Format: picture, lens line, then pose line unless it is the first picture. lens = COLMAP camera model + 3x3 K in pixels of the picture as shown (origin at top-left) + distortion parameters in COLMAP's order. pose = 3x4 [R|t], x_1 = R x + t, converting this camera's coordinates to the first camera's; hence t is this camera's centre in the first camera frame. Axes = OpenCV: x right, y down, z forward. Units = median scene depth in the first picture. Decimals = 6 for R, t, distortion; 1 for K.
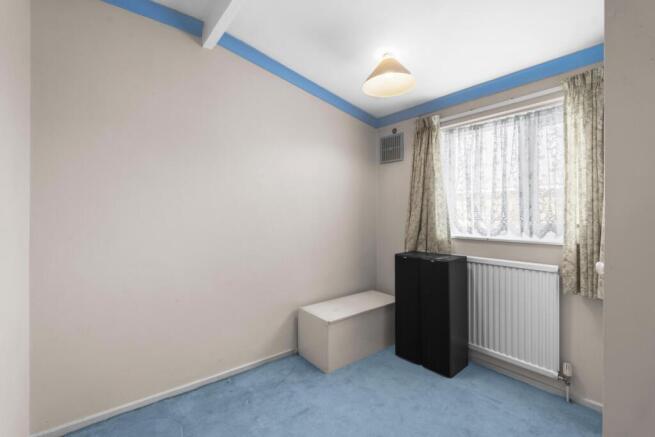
lens RADIAL K [[291.8, 0, 331.1], [0, 291.8, 211.0], [0, 0, 1]] dist [-0.000596, -0.000181]
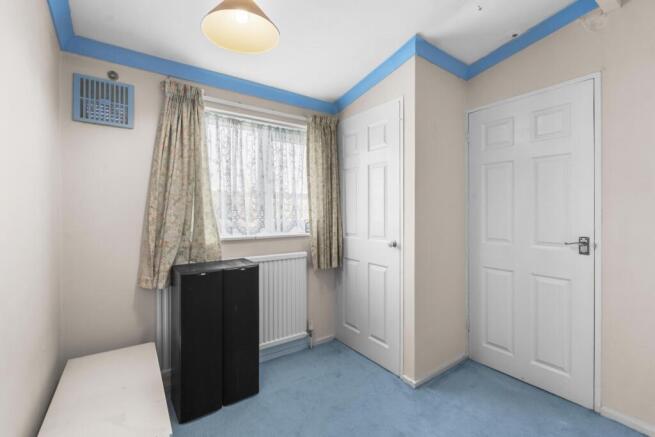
lens RADIAL K [[291.8, 0, 331.1], [0, 291.8, 211.0], [0, 0, 1]] dist [-0.000596, -0.000181]
pose [[0.061164, 0.005522, 0.998112, -0.467509], [-0.005791, 0.999970, -0.005177, 0.007407], [-0.998111, -0.005463, 0.061194, 0.680449]]
